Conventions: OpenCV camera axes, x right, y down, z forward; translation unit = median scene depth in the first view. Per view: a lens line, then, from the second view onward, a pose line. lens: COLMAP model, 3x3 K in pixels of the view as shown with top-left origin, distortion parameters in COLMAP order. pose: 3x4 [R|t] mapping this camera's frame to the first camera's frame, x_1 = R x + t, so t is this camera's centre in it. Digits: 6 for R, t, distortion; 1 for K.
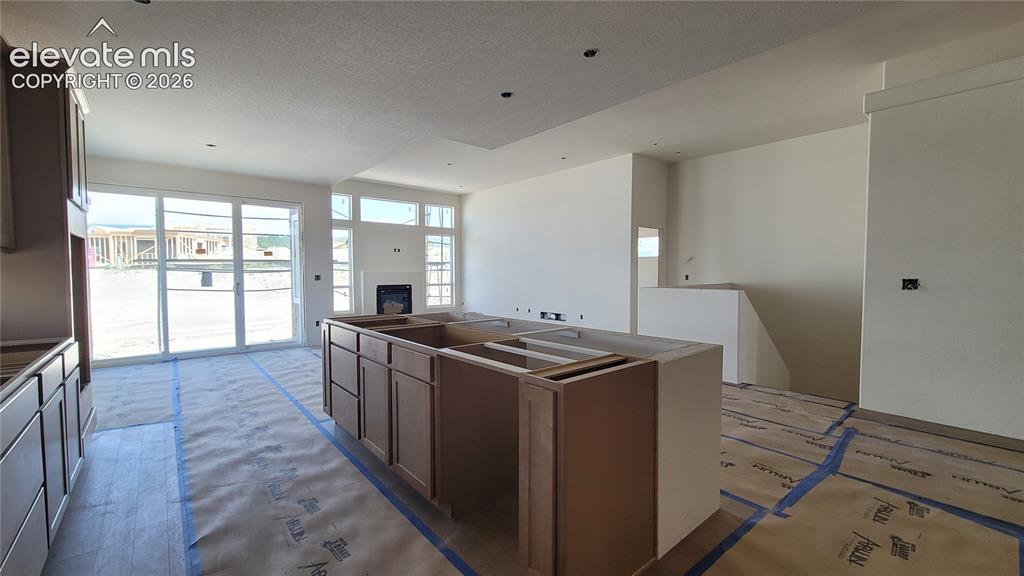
lens RADIAL K [[415.6, 0, 516.0], [0, 415.6, 288.1], [0, 0, 1]] dist [-0.002003, -0.000245]
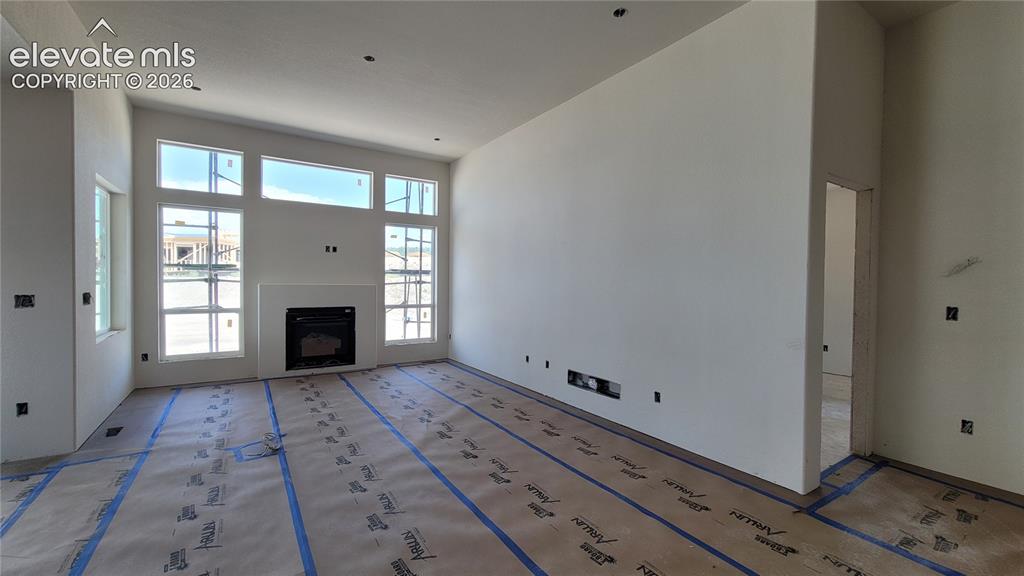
lens RADIAL K [[415.6, 0, 516.0], [0, 415.6, 288.1], [0, 0, 1]] dist [-0.002003, -0.000245]
pose [[0.991774, 0.013513, -0.127286, 0.050133], [-0.016623, 0.999588, -0.023402, -0.024324], [0.126917, 0.025325, 0.991590, 0.420863]]
